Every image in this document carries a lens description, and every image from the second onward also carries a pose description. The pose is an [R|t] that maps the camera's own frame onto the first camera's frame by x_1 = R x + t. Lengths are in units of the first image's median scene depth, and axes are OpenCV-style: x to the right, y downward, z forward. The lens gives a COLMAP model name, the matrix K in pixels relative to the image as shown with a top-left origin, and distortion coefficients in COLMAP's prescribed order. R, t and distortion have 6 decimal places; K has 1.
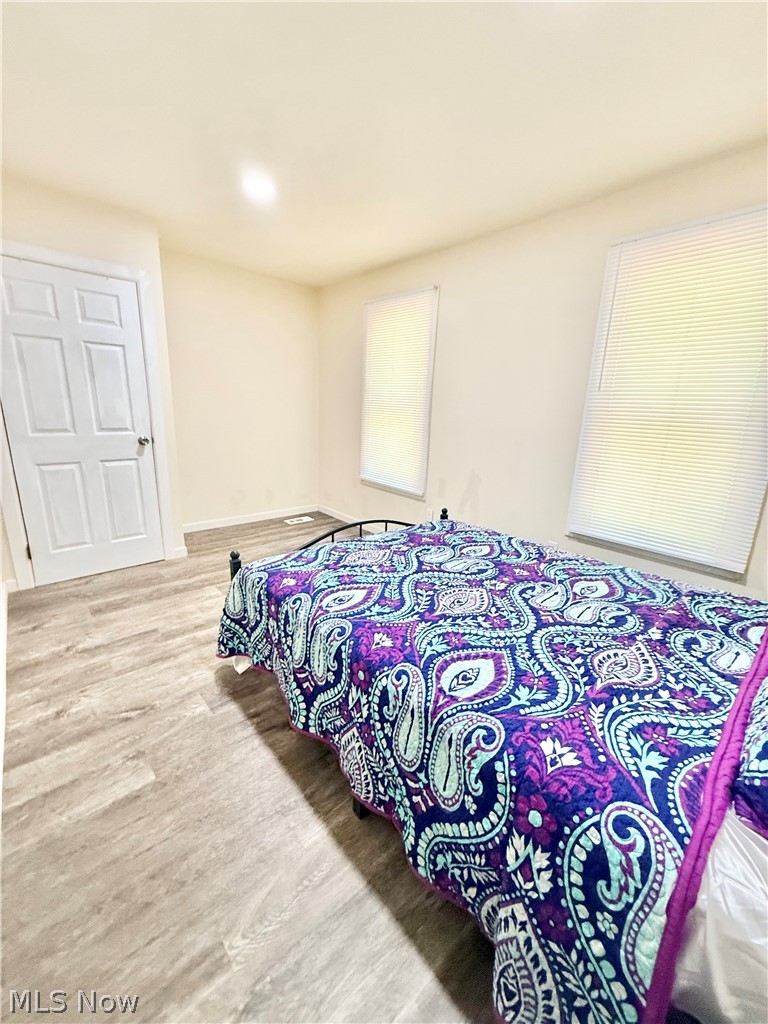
lens RADIAL K [[415.5, 0, 384.0], [0, 415.5, 512.0], [0, 0, 1]] dist [0.001258, 0.000194]
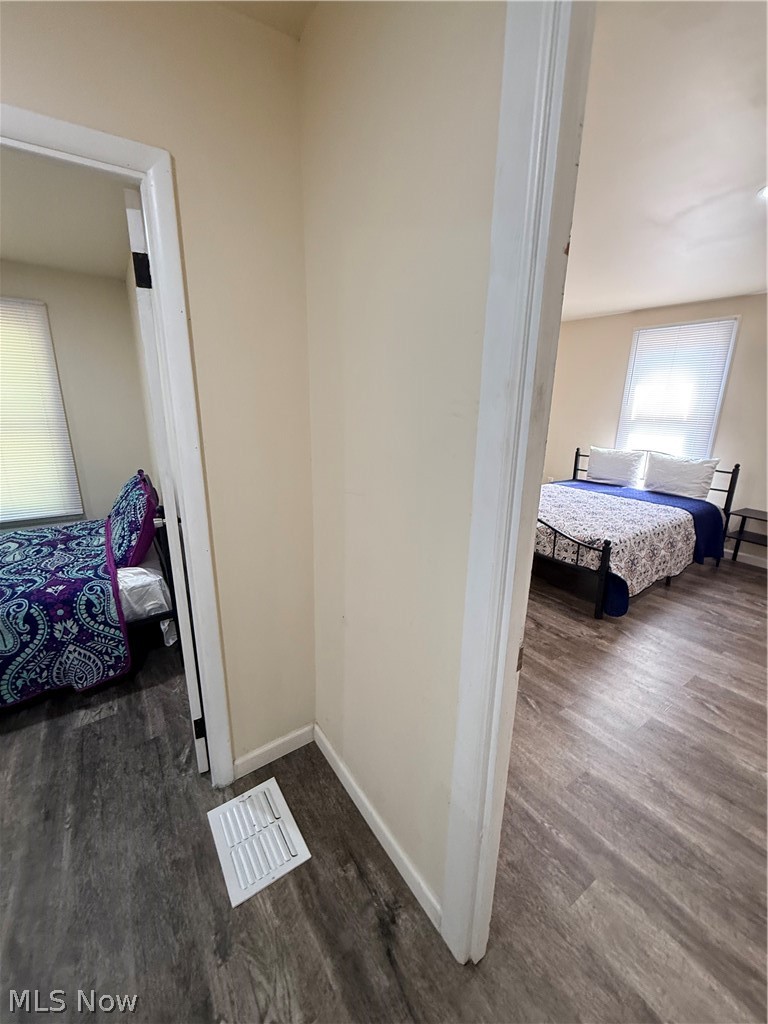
lens RADIAL K [[415.5, 0, 384.0], [0, 415.5, 512.0], [0, 0, 1]] dist [0.001258, 0.000194]
pose [[0.151277, -0.290232, 0.944924, -1.355526], [0.239247, 0.938254, 0.249881, 0.020771], [-0.959102, 0.188269, 0.211374, -1.327704]]
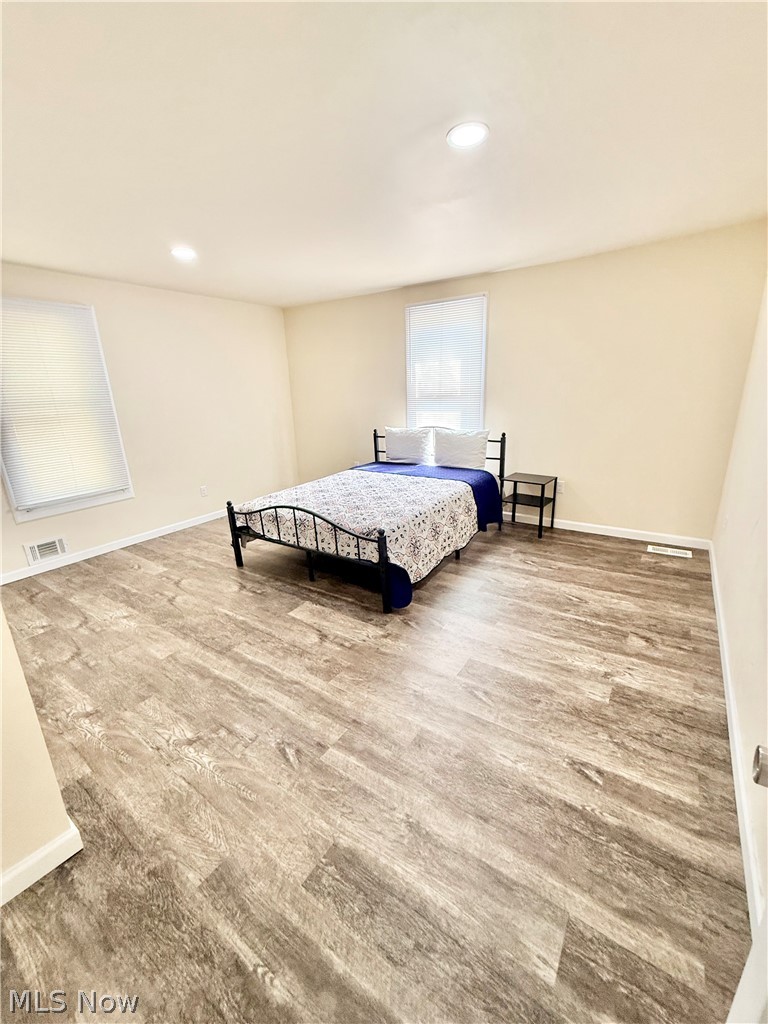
lens RADIAL K [[415.5, 0, 384.0], [0, 415.5, 512.0], [0, 0, 1]] dist [0.001258, 0.000194]
pose [[-0.219738, -0.309401, 0.925195, -0.805196], [0.270774, 0.891768, 0.362533, 0.273552], [-0.937228, 0.330181, -0.112177, -2.008752]]
